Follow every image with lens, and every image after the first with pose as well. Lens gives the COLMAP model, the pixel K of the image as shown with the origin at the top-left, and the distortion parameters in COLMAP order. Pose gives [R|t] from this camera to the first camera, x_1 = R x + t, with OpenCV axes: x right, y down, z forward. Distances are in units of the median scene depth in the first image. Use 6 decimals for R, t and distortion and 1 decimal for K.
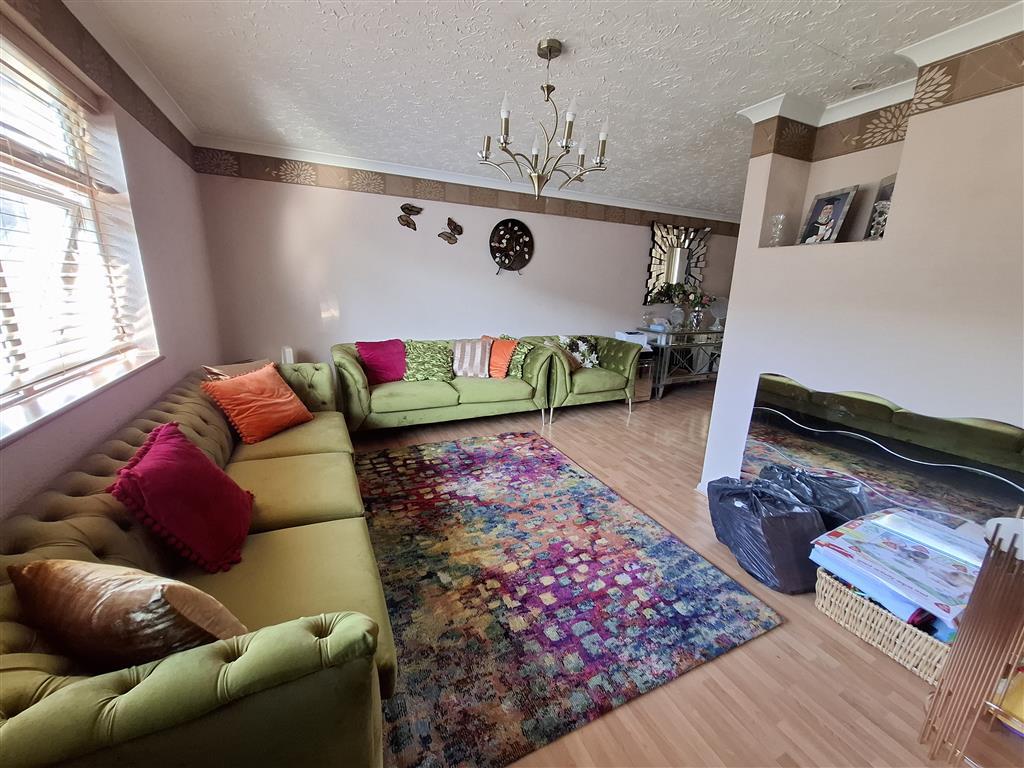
lens RADIAL K [[398.8, 0, 509.5], [0, 398.8, 382.6], [0, 0, 1]] dist [-0.010008, 0.000145]
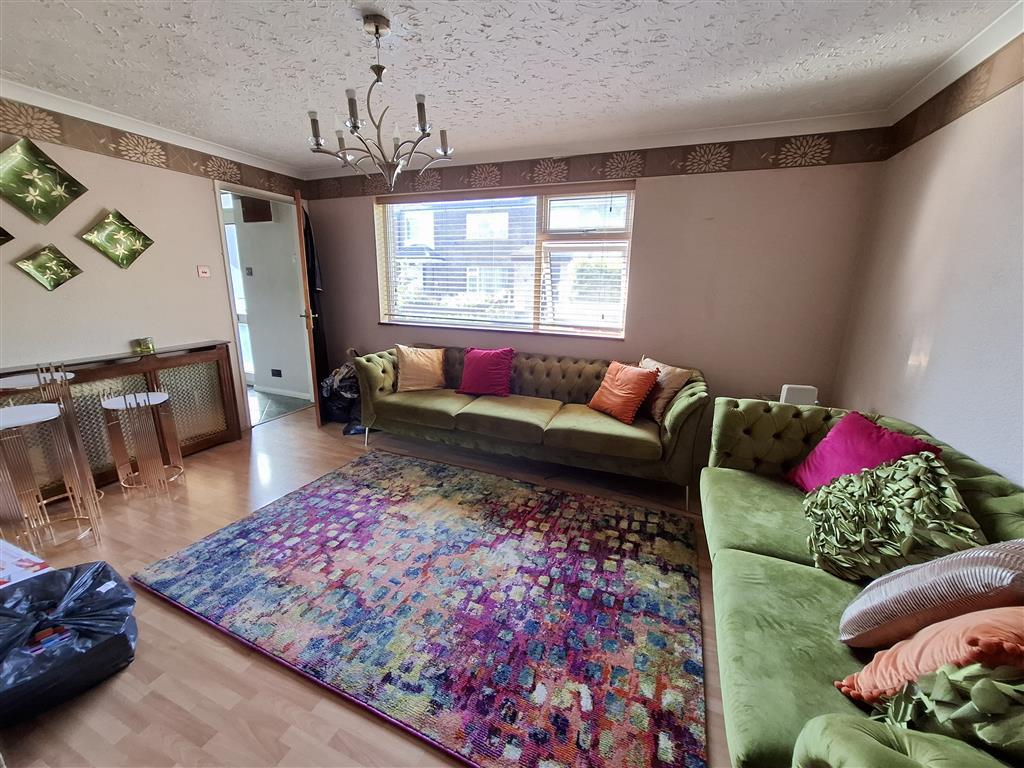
lens RADIAL K [[398.8, 0, 508.0], [0, 398.8, 384.2], [0, 0, 1]] dist [-0.010008, 0.000145]
pose [[-0.730599, 0.124995, -0.671269, 0.430554], [-0.205729, 0.897120, 0.390962, -0.363469], [0.651077, 0.423735, -0.629720, 1.529335]]
